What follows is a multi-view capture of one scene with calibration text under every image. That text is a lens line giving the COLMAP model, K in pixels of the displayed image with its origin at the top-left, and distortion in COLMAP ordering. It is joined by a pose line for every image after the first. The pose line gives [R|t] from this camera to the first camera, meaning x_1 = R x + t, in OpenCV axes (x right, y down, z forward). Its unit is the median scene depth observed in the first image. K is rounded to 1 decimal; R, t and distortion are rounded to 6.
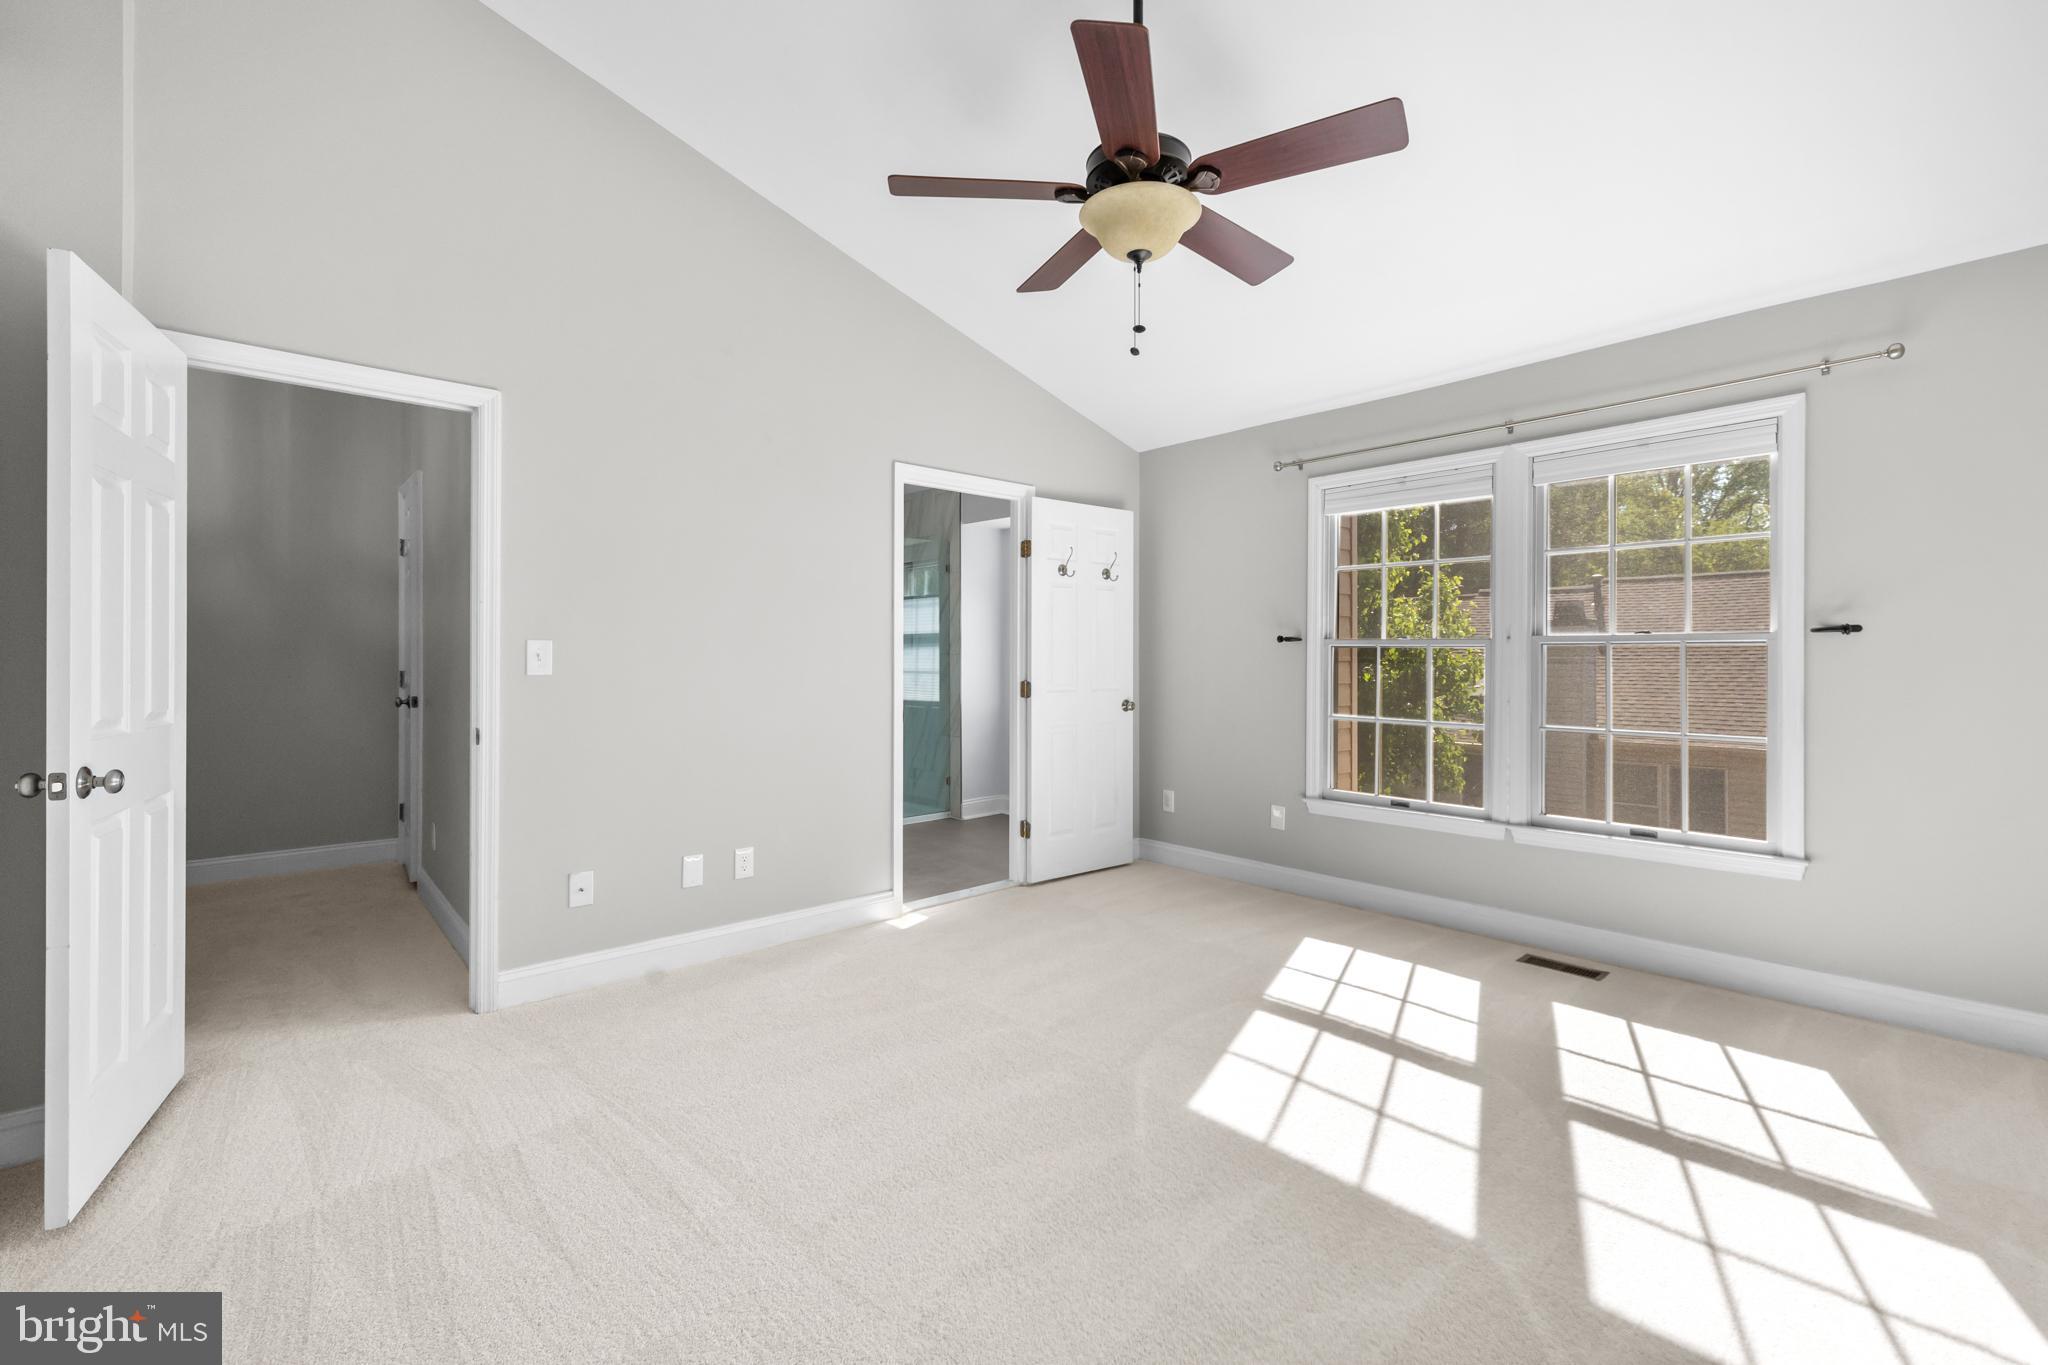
lens RADIAL K [[860.0, 0, 1033.9], [0, 860.0, 665.4], [0, 0, 1]] dist [-0.000289, -0.000015]
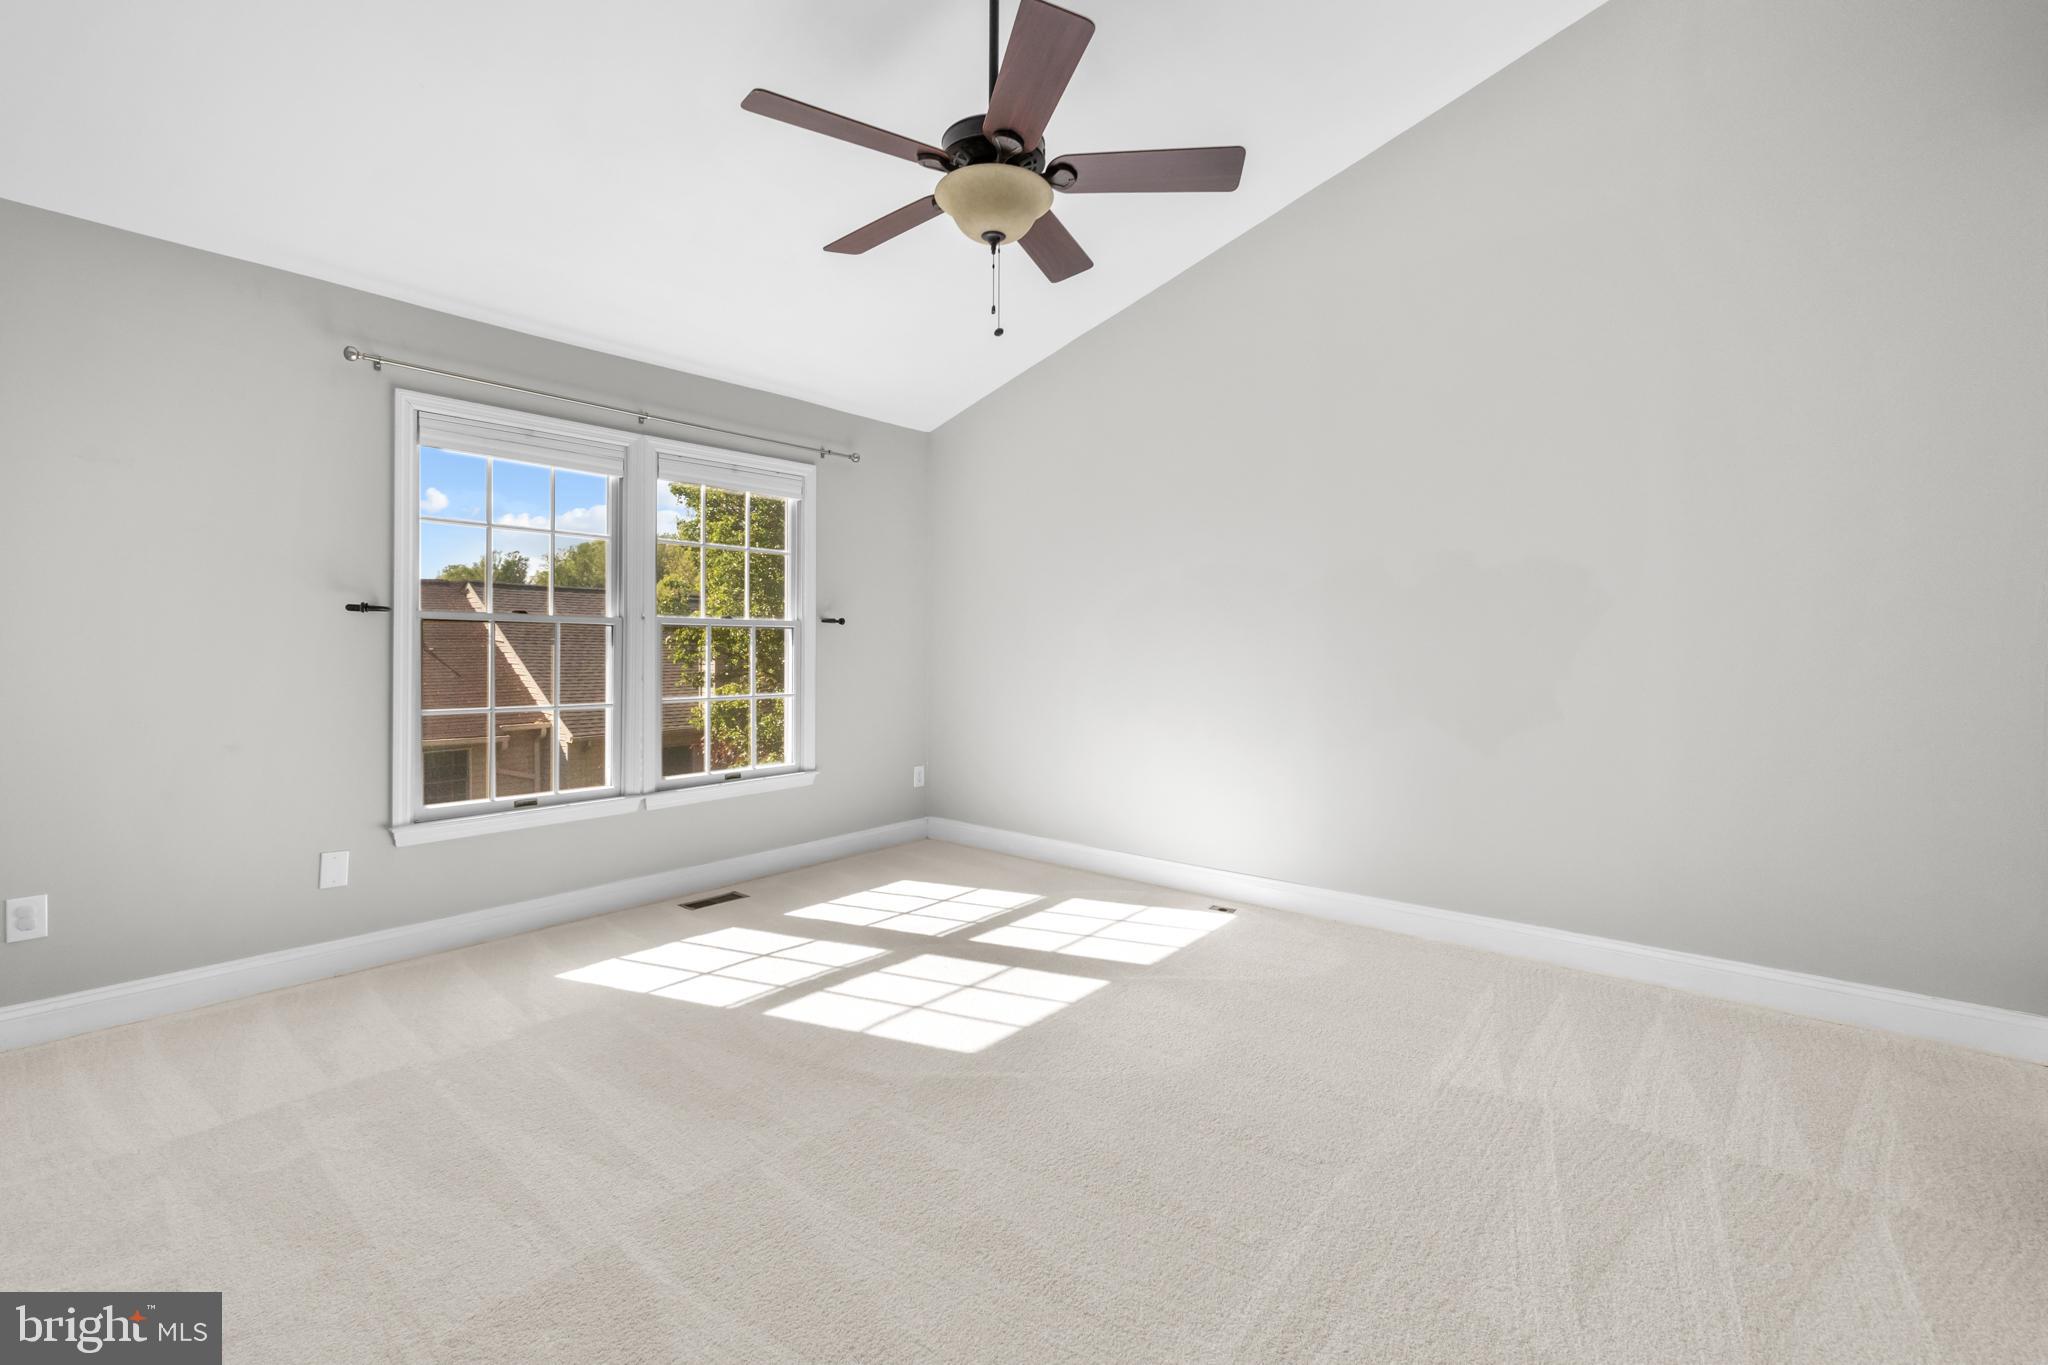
lens RADIAL K [[864.9, 0, 1021.4], [0, 864.9, 671.7], [0, 0, 1]] dist [-0.000077, -0.000256]
pose [[-0.116905, -0.033577, 0.992575, -0.673369], [0.002610, 0.999415, 0.034115, -0.002484], [-0.993140, 0.006578, -0.116749, 0.803792]]
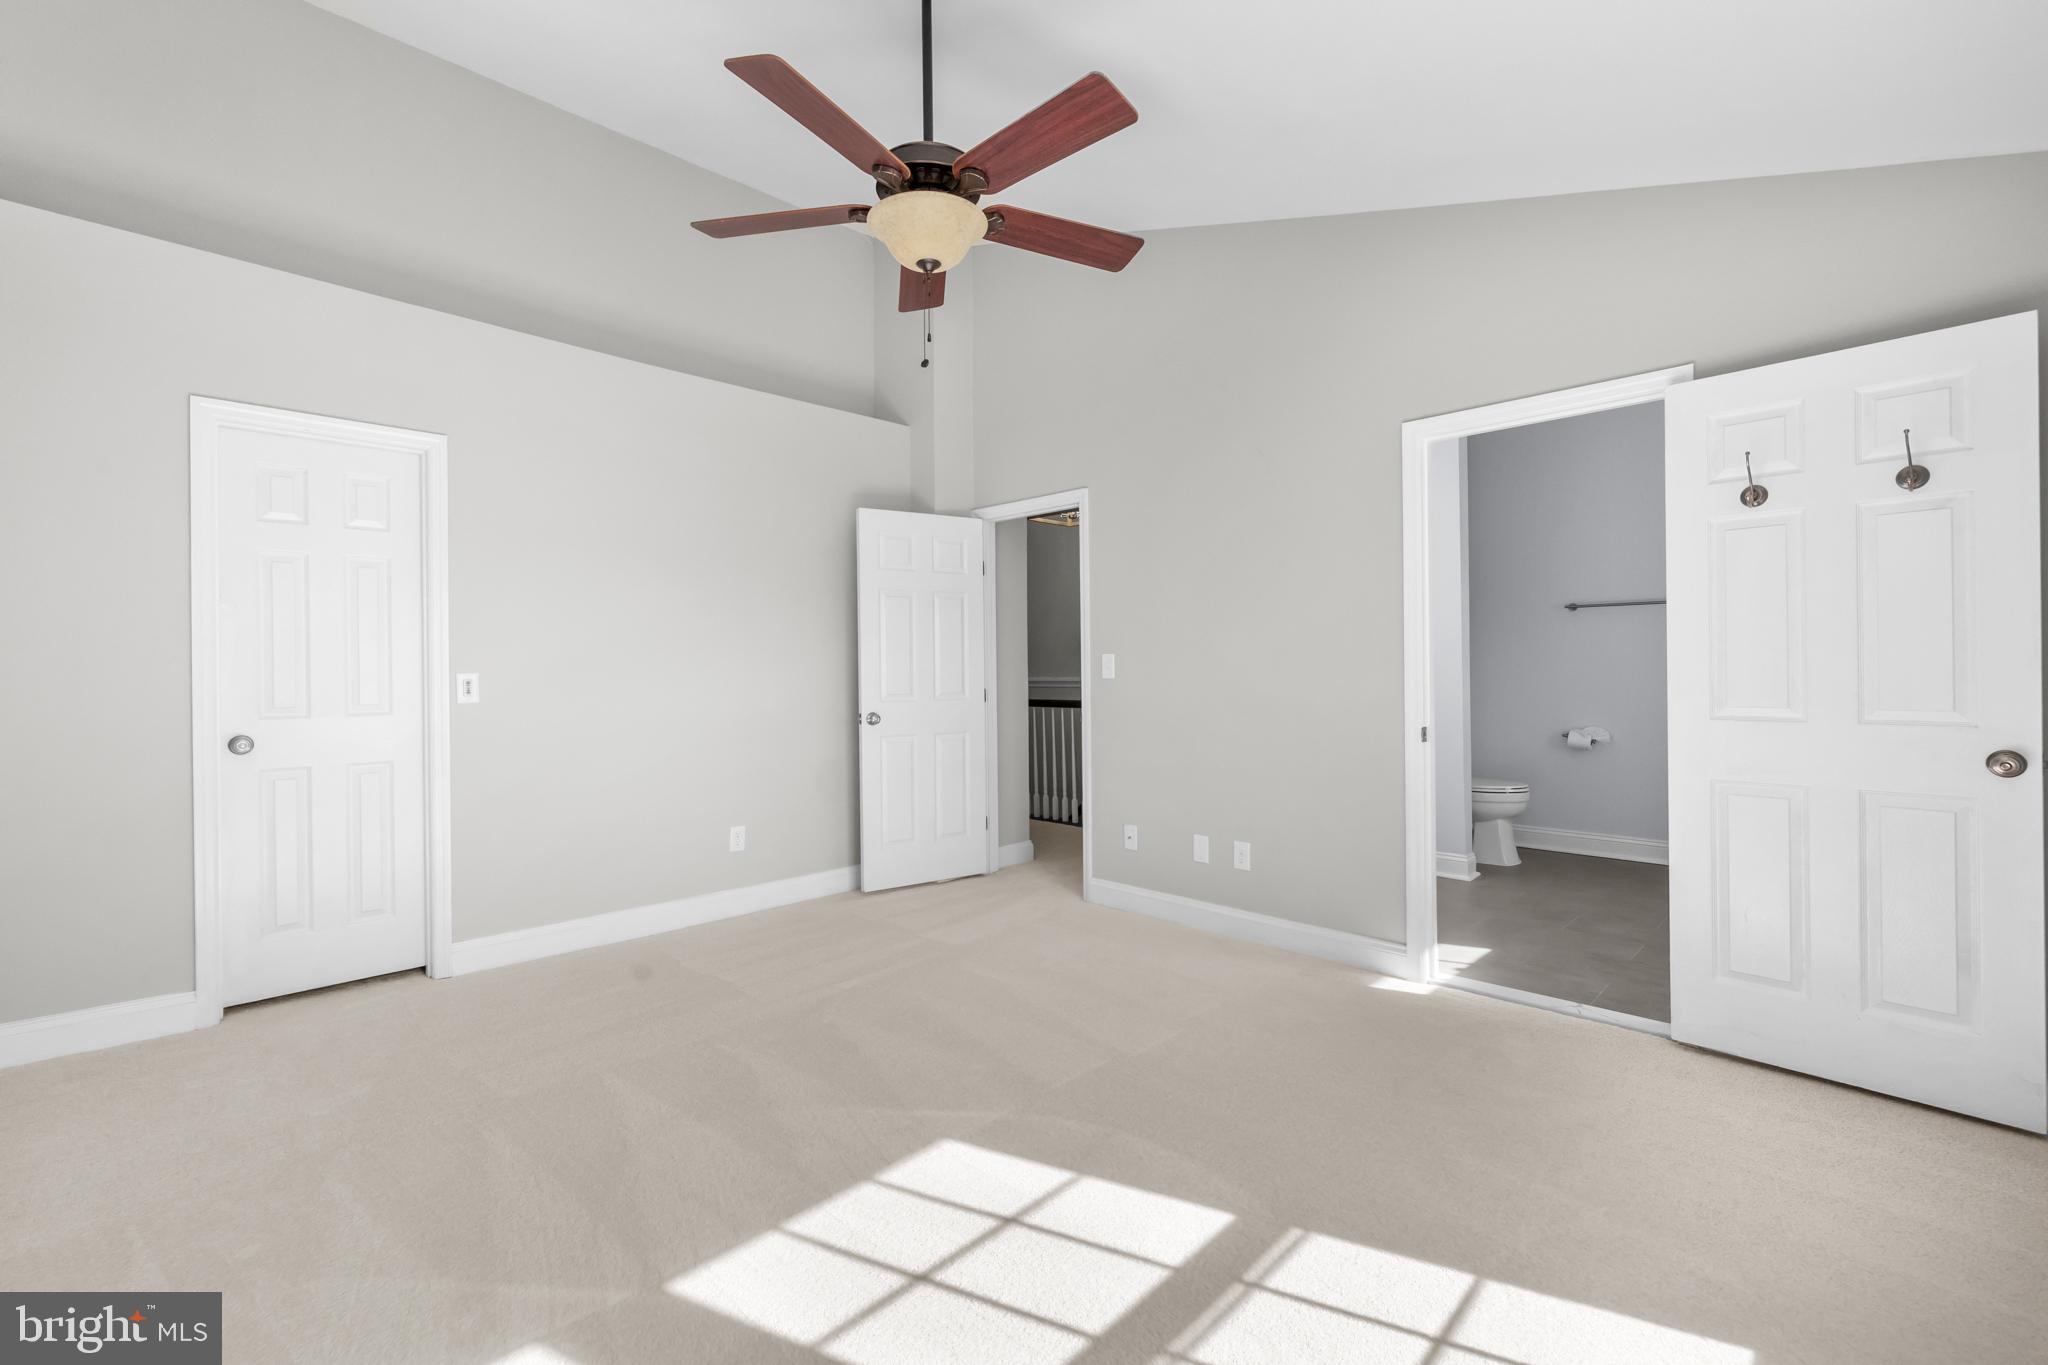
lens RADIAL K [[872.3, 0, 1024.0], [0, 872.3, 682.5], [0, 0, 1]] dist [-0.000301, -0.000043]
pose [[0.050216, 0.010571, -0.998682, 0.861539], [-0.000793, 0.999944, 0.010545, 0.002453], [0.998738, 0.000262, 0.050222, 0.789529]]
